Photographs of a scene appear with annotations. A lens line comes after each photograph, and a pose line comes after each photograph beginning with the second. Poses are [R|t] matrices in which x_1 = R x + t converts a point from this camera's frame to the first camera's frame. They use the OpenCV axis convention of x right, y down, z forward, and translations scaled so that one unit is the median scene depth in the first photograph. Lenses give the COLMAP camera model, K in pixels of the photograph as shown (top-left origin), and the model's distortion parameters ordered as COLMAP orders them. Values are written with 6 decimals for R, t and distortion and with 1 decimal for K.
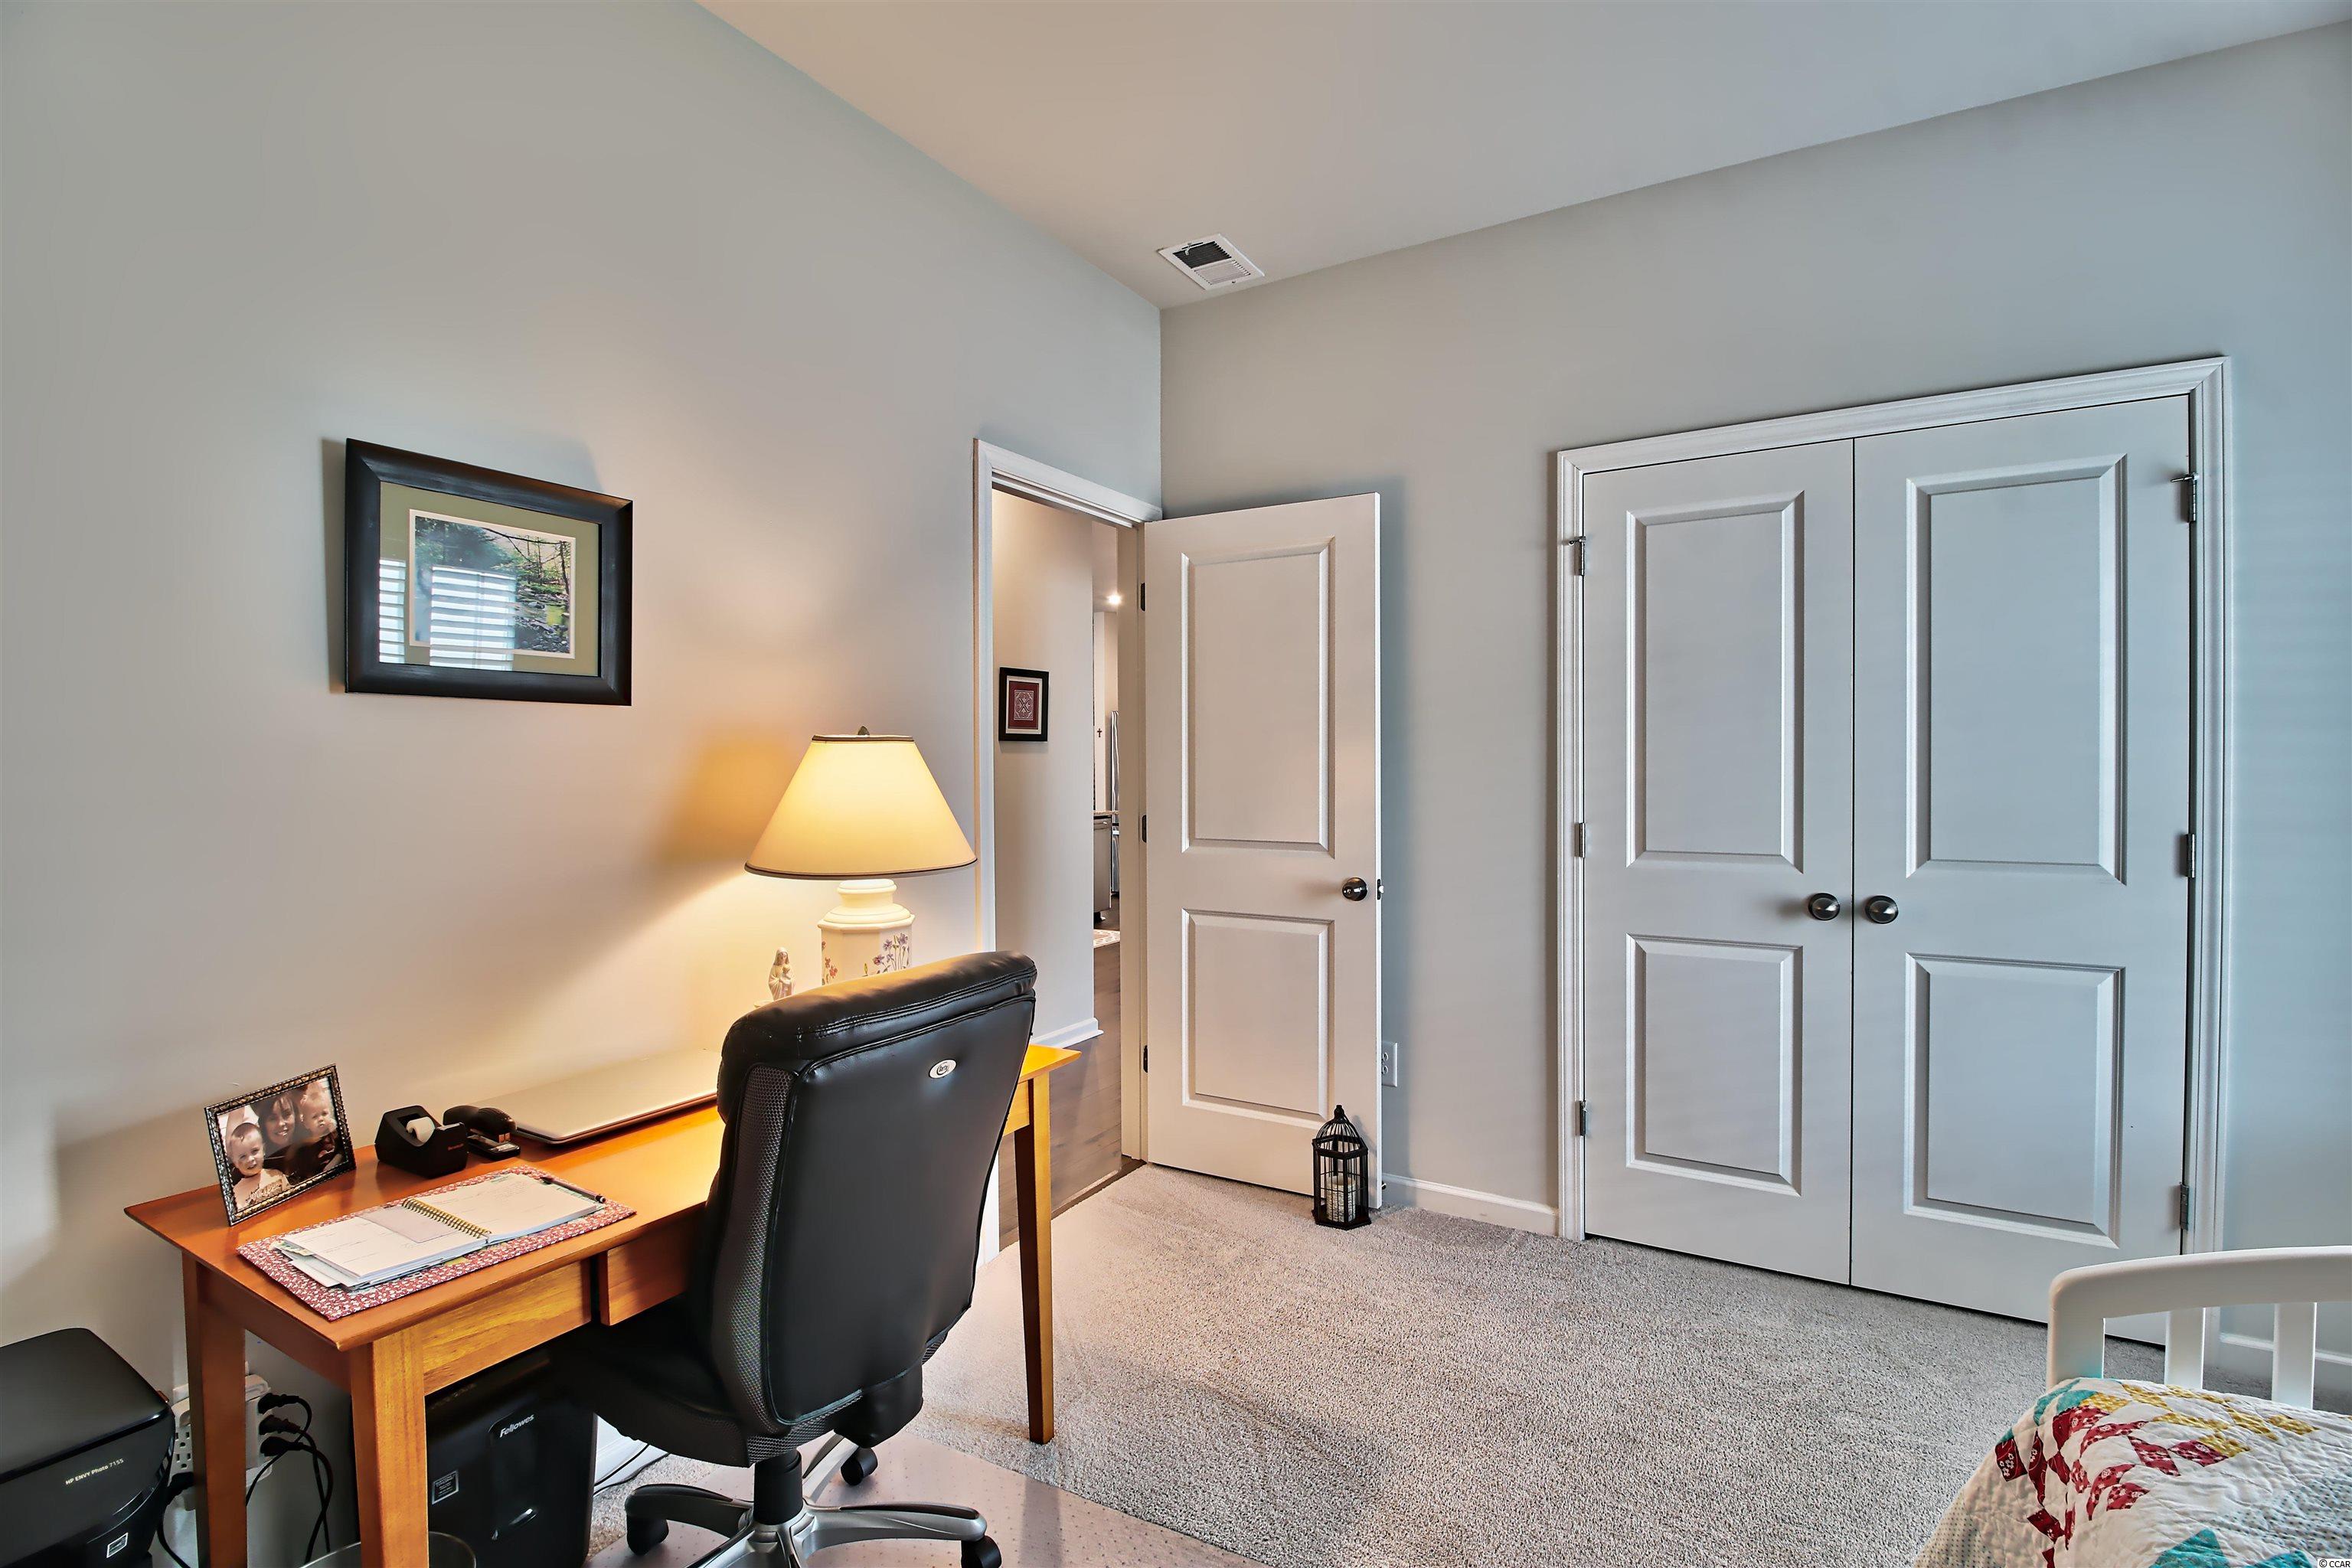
lens RADIAL K [[1074.4, 0, 1176.0], [0, 1074.4, 784.0], [0, 0, 1]] dist [-0.031991, -0.000240]
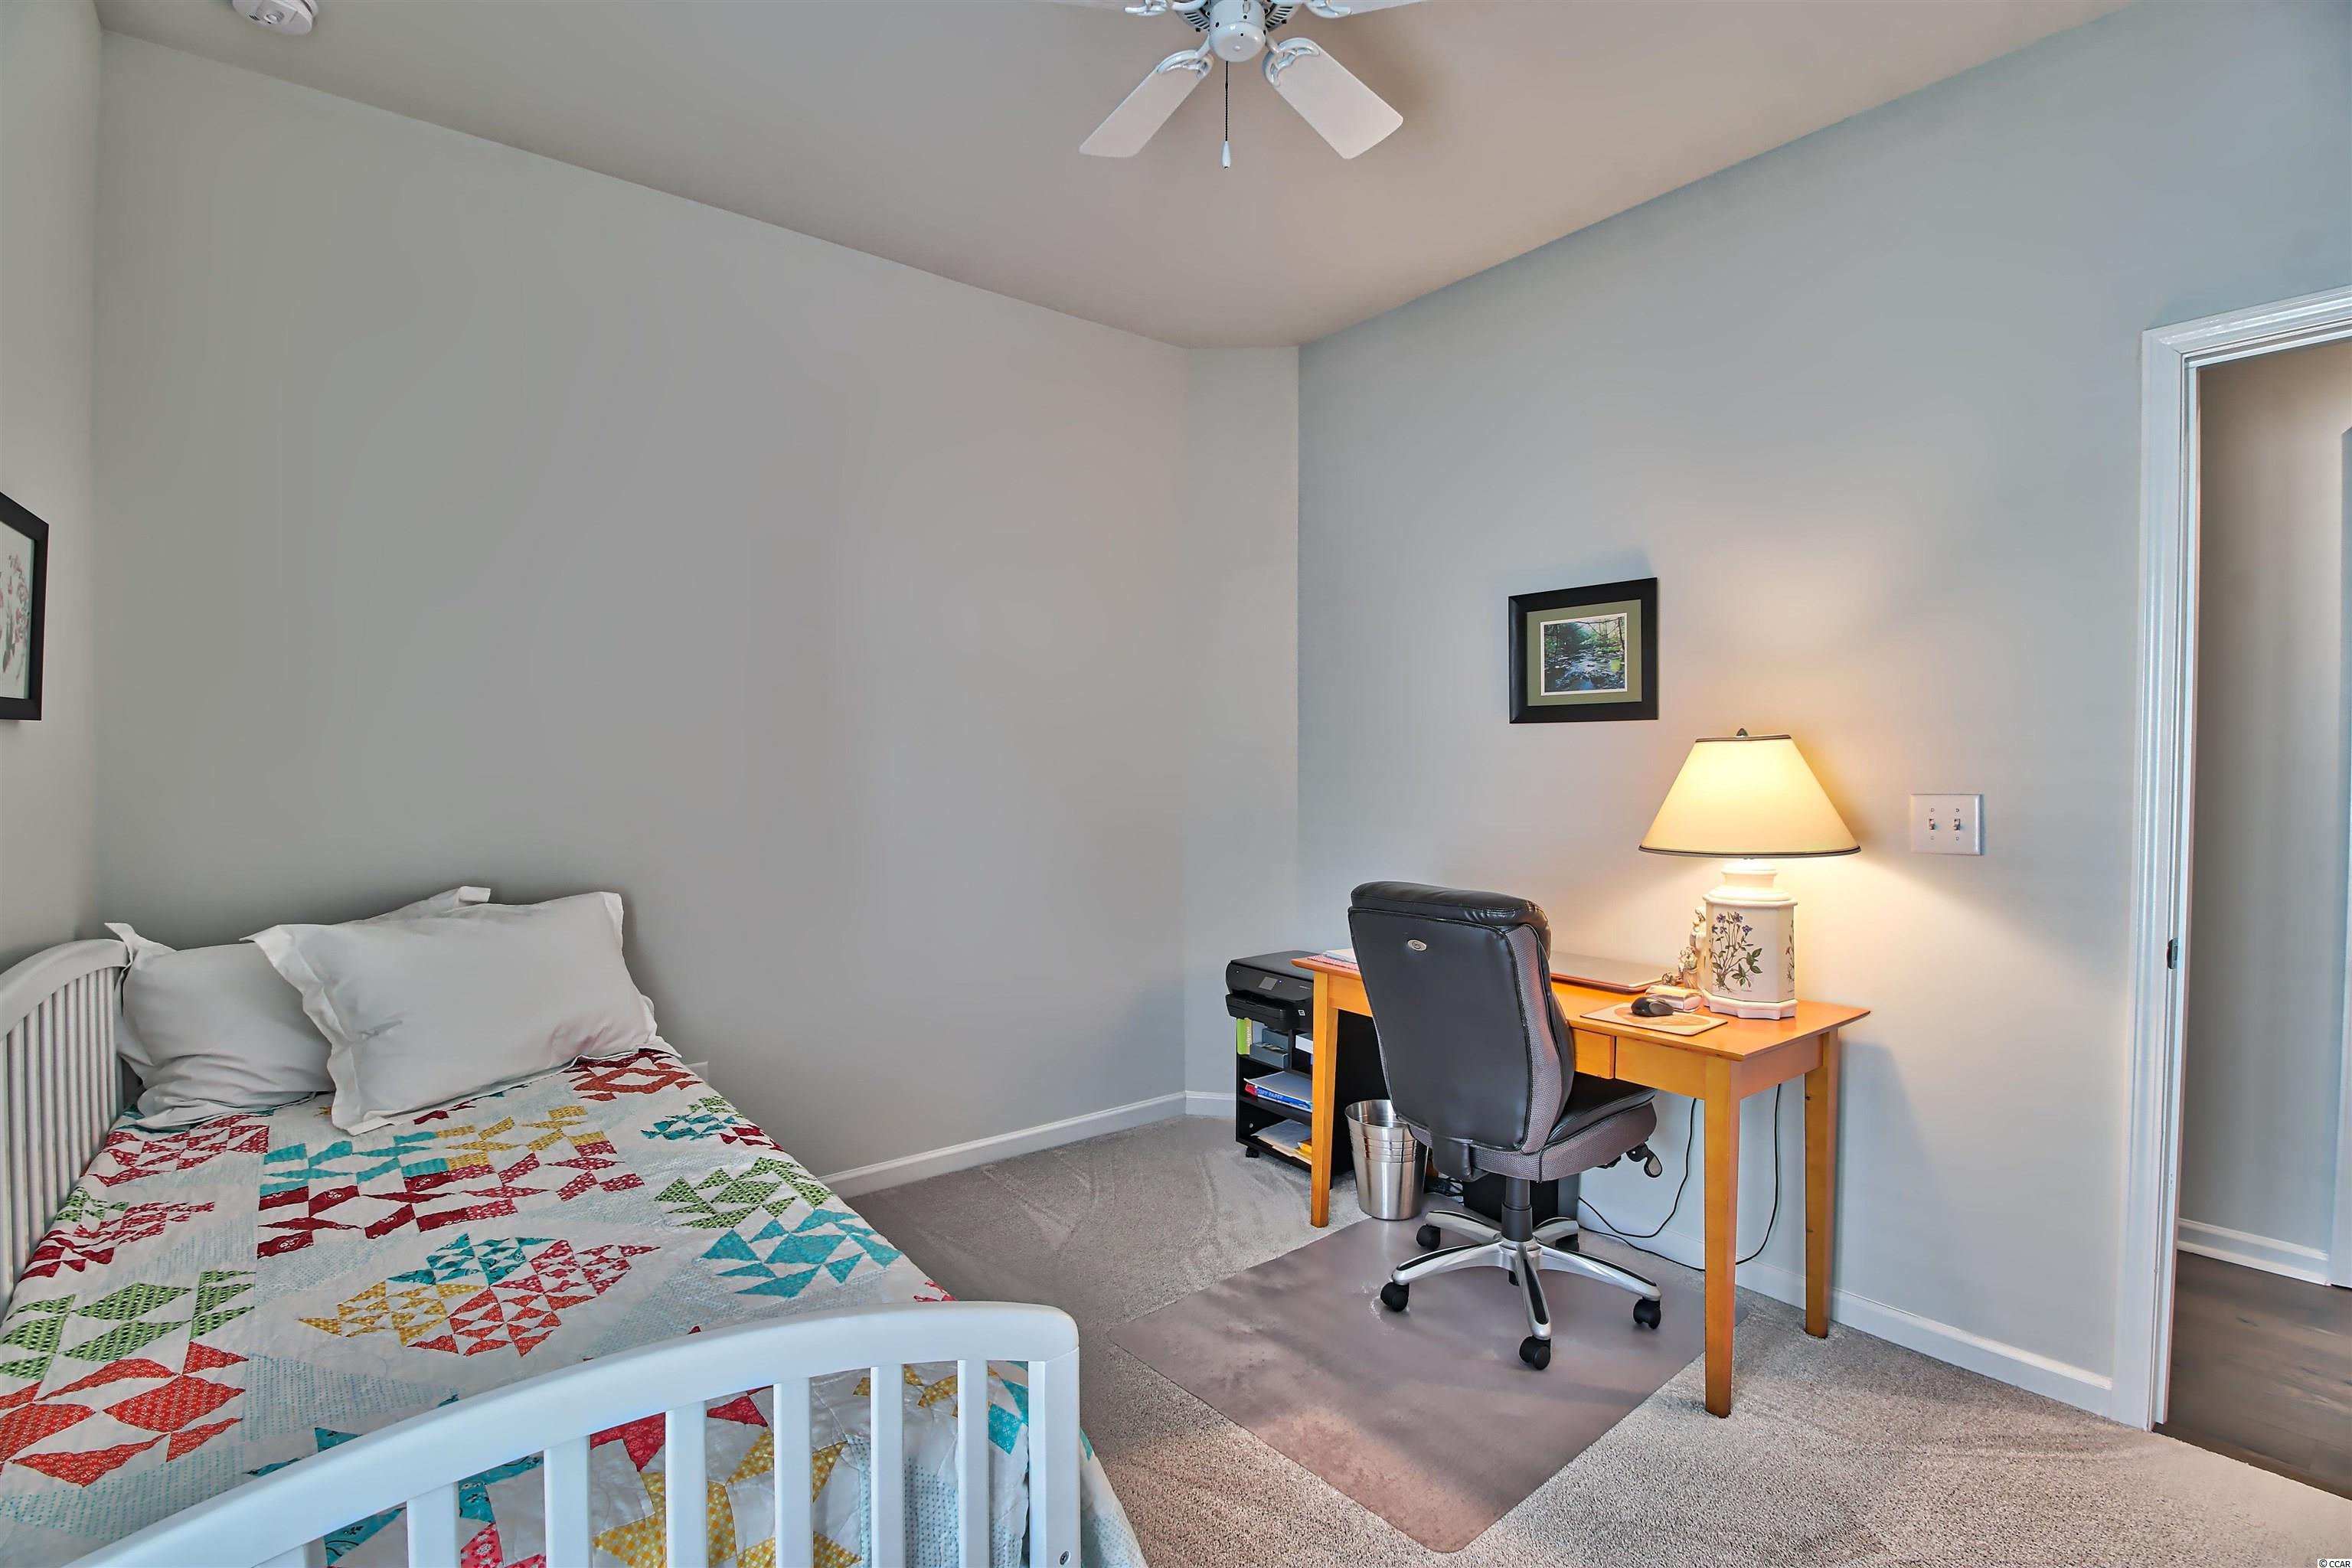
lens RADIAL K [[1074.4, 0, 1176.0], [0, 1074.4, 784.0], [0, 0, 1]] dist [-0.031991, -0.000240]
pose [[-0.372651, 0.025322, -0.927626, 1.124802], [-0.018662, 0.999221, 0.034773, -0.025562], [0.927784, 0.030269, -0.371888, 0.980917]]
